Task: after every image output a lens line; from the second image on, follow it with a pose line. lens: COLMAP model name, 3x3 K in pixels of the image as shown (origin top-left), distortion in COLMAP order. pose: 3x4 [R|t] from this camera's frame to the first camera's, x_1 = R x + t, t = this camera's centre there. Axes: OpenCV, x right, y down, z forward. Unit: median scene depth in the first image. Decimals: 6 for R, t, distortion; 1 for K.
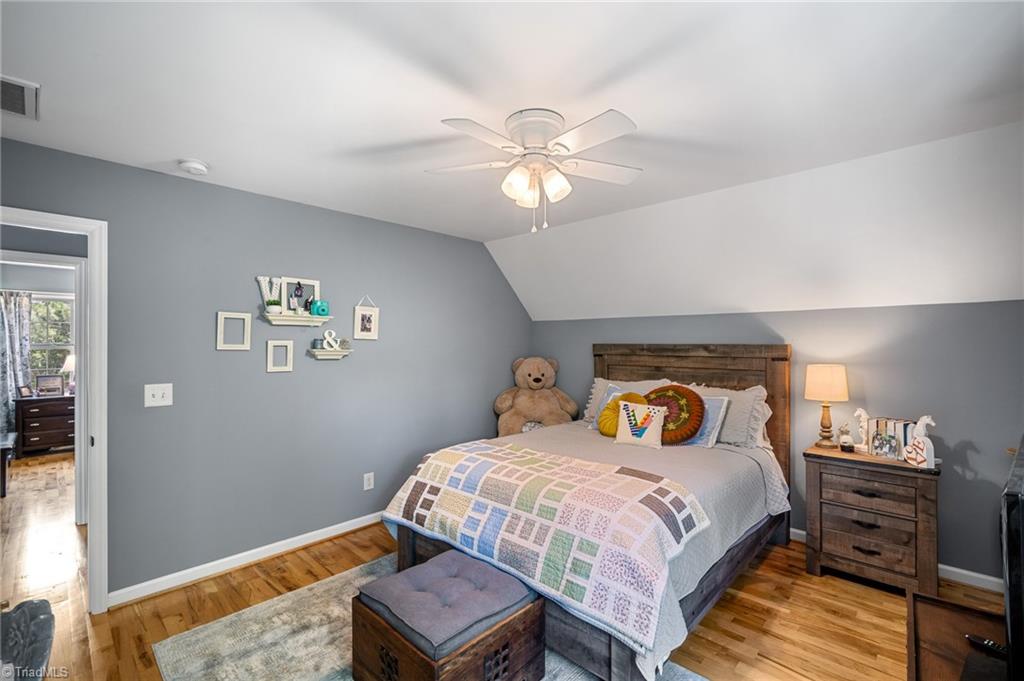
lens RADIAL K [[447.1, 0, 510.2], [0, 447.1, 341.8], [0, 0, 1]] dist [-0.001934, 0.000318]
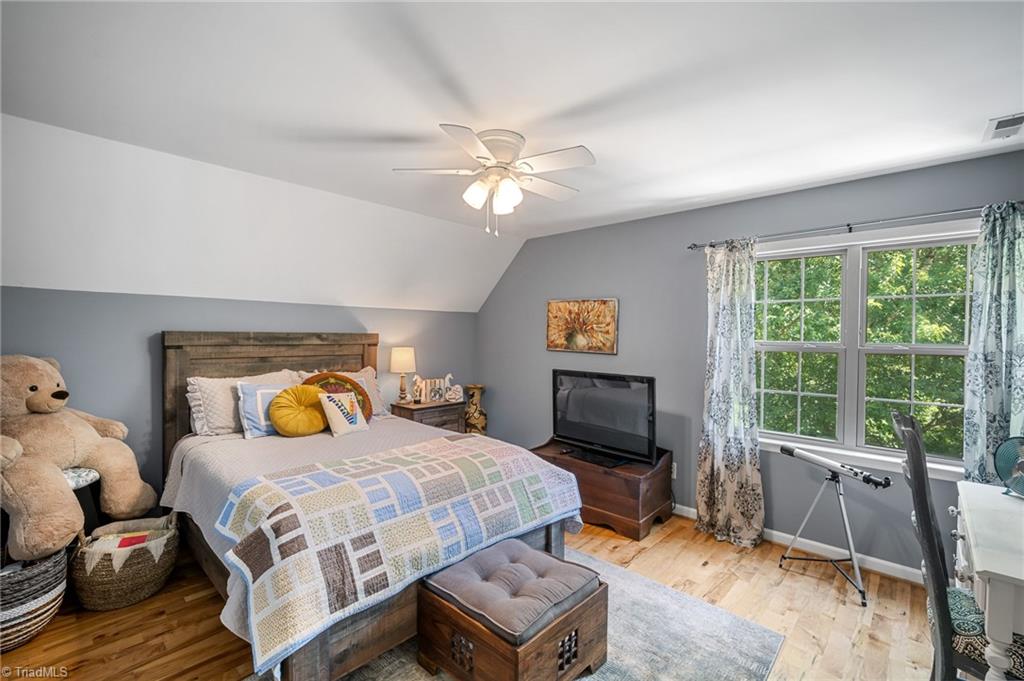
lens RADIAL K [[447.1, 0, 508.1], [0, 447.1, 340.5], [0, 0, 1]] dist [-0.001934, 0.000318]
pose [[-0.000180, -0.014395, 0.999896, -0.841322], [-0.013092, 0.999811, 0.014391, 0.003599], [-0.999914, -0.013088, -0.000369, 0.751160]]
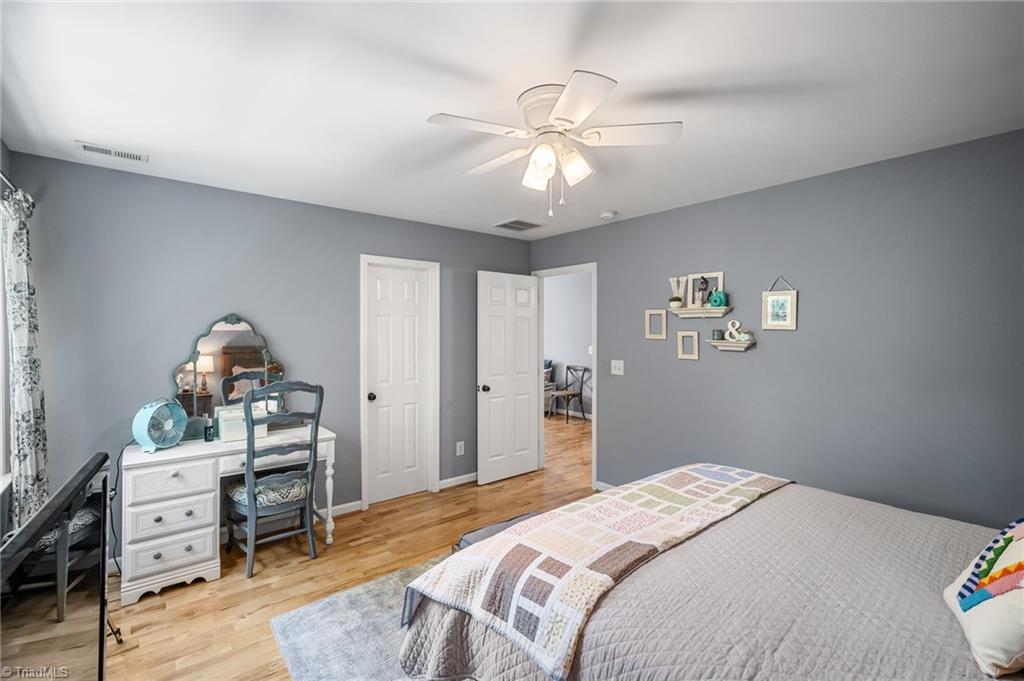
lens RADIAL K [[447.1, 0, 507.8], [0, 447.1, 336.9], [0, 0, 1]] dist [-0.001934, 0.000318]
pose [[-0.112265, 0.008732, -0.993640, 0.768500], [0.001353, 0.999962, 0.008635, 0.000405], [0.993677, -0.000375, -0.112273, 0.789595]]
